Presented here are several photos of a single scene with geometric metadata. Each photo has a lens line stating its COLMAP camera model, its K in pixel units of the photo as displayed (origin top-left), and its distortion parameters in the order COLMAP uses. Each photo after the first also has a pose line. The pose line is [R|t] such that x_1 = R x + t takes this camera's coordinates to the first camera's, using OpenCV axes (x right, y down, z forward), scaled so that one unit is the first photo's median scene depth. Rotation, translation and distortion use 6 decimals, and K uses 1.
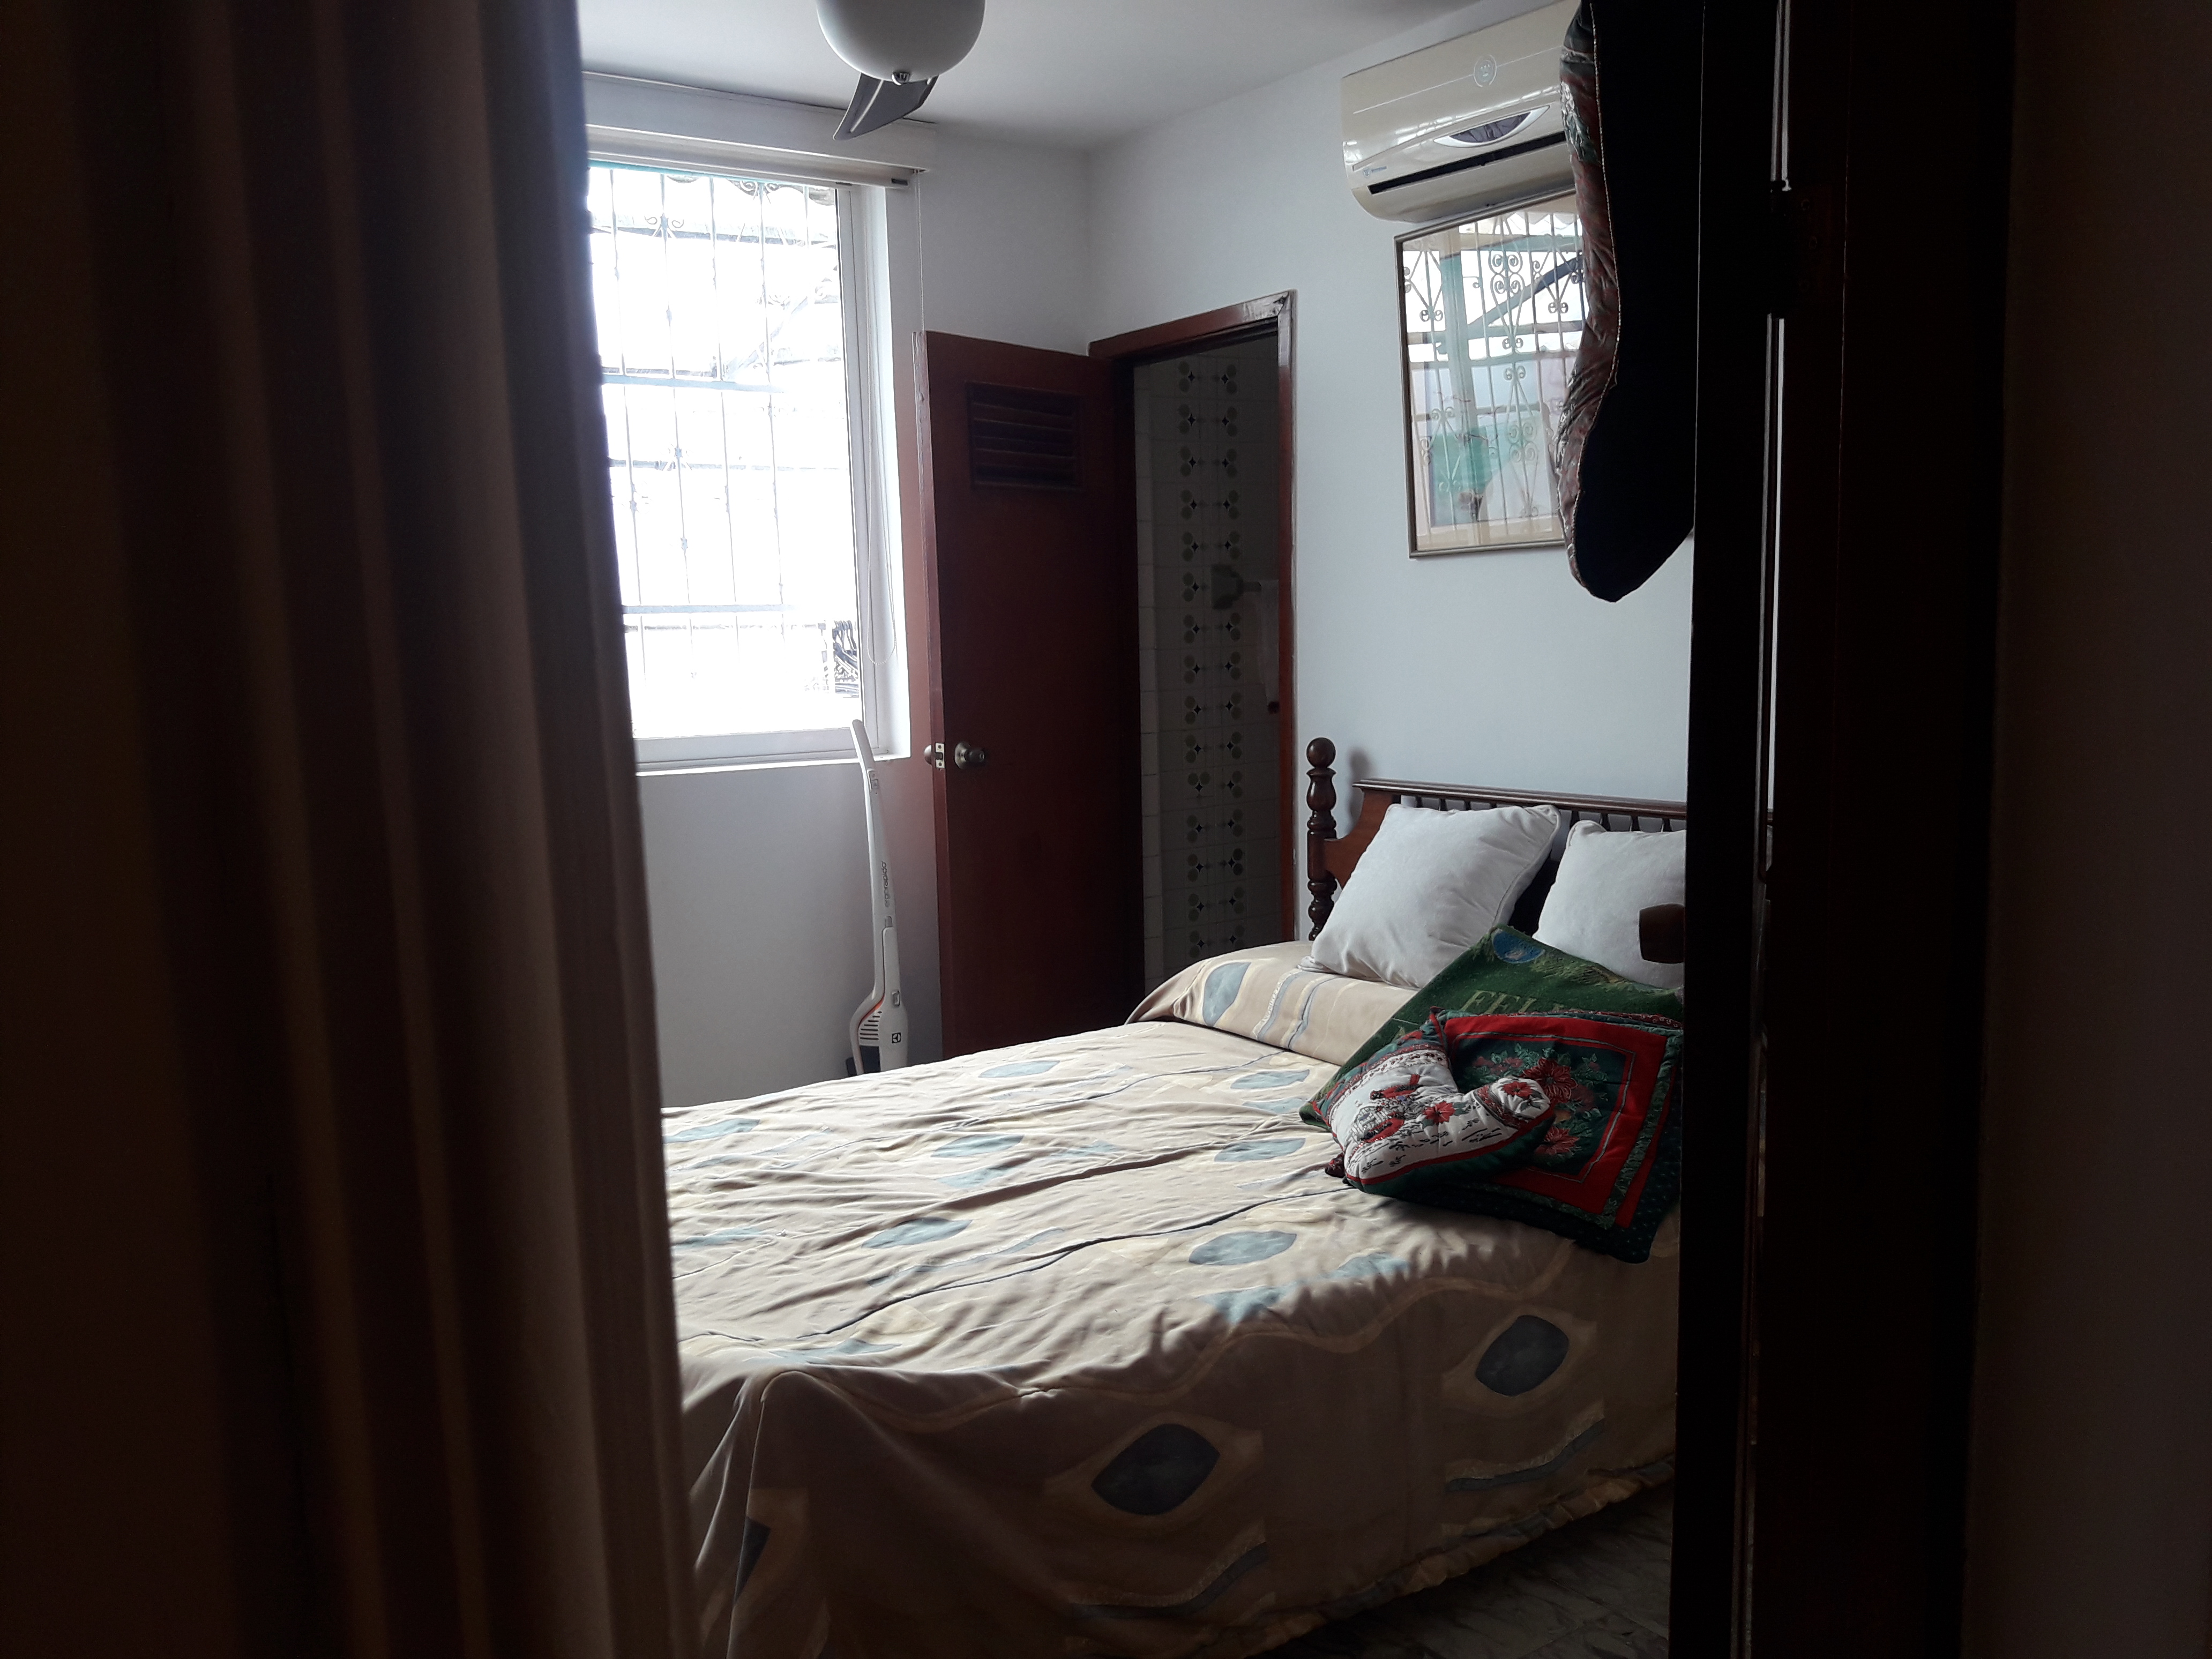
lens RADIAL K [[1852.2, 0, 1106.0], [0, 1852.2, 829.5], [0, 0, 1]] dist [0.039923, -0.059338]
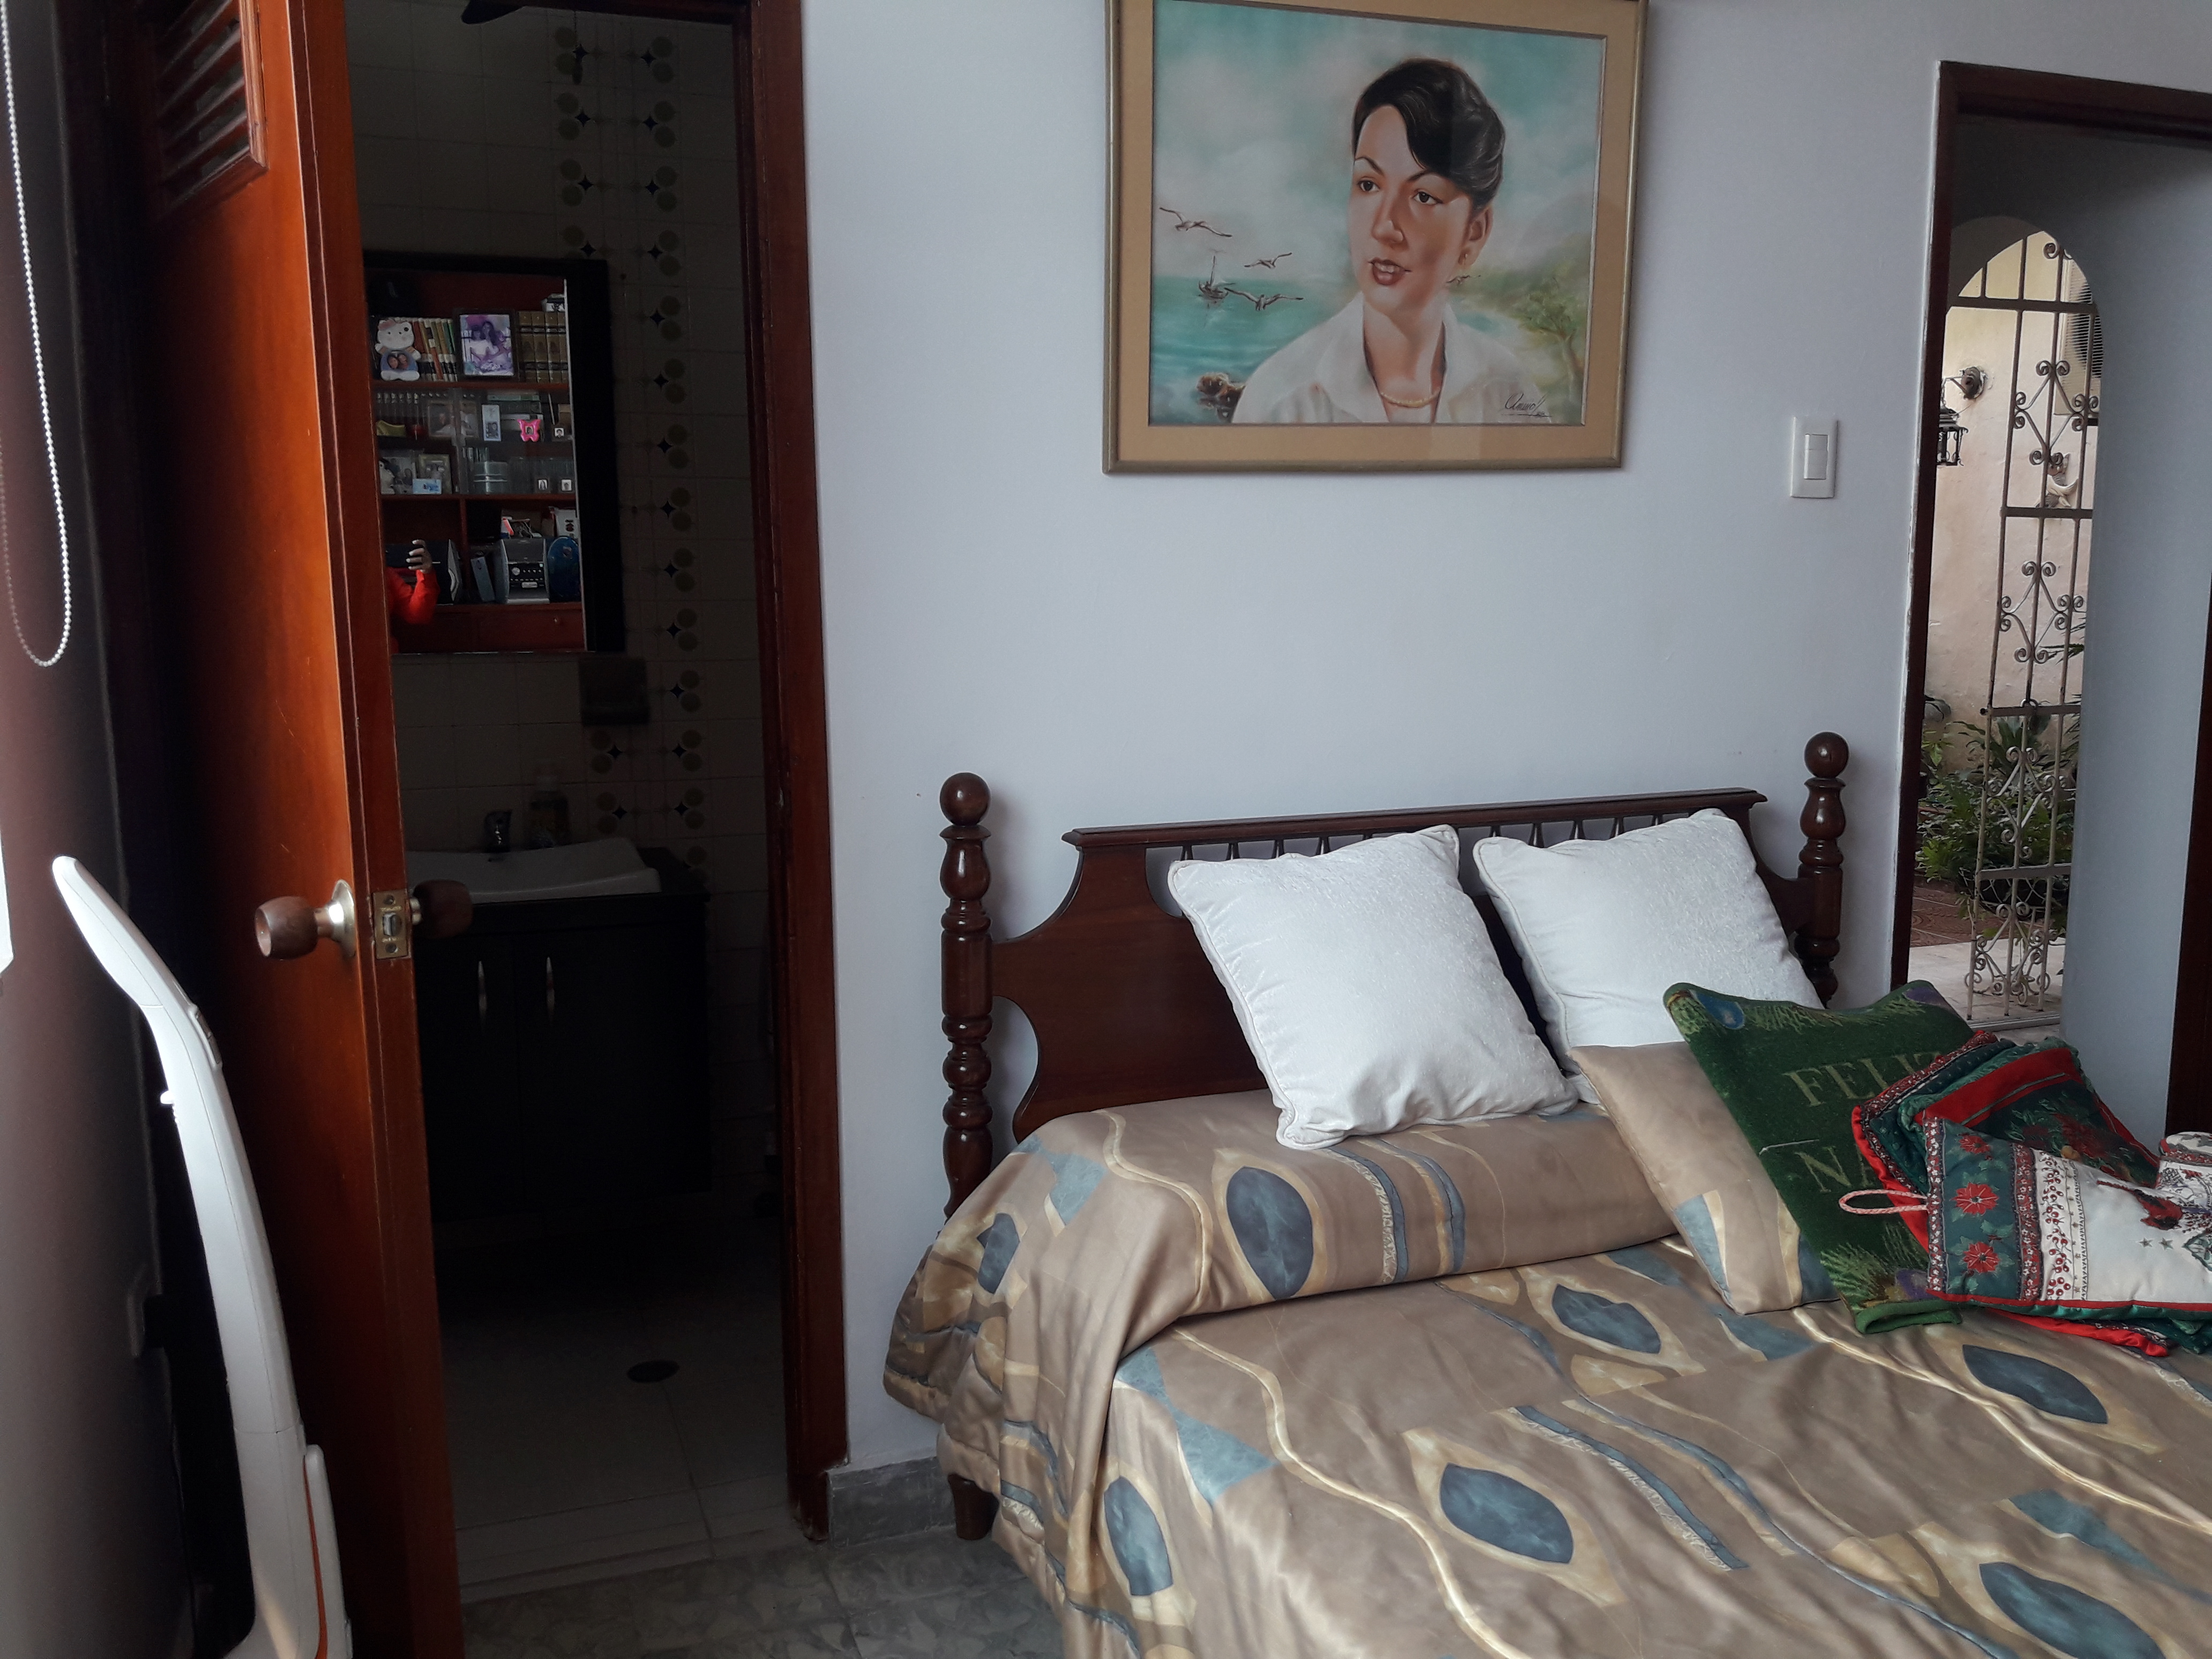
lens RADIAL K [[1852.2, 0, 1106.0], [0, 1852.2, 829.5], [0, 0, 1]] dist [0.039923, -0.059338]
pose [[0.269245, -0.123347, 0.955140, -0.462171], [0.123870, 0.987962, 0.092668, -0.088739], [-0.955073, 0.093363, 0.281282, 0.863299]]
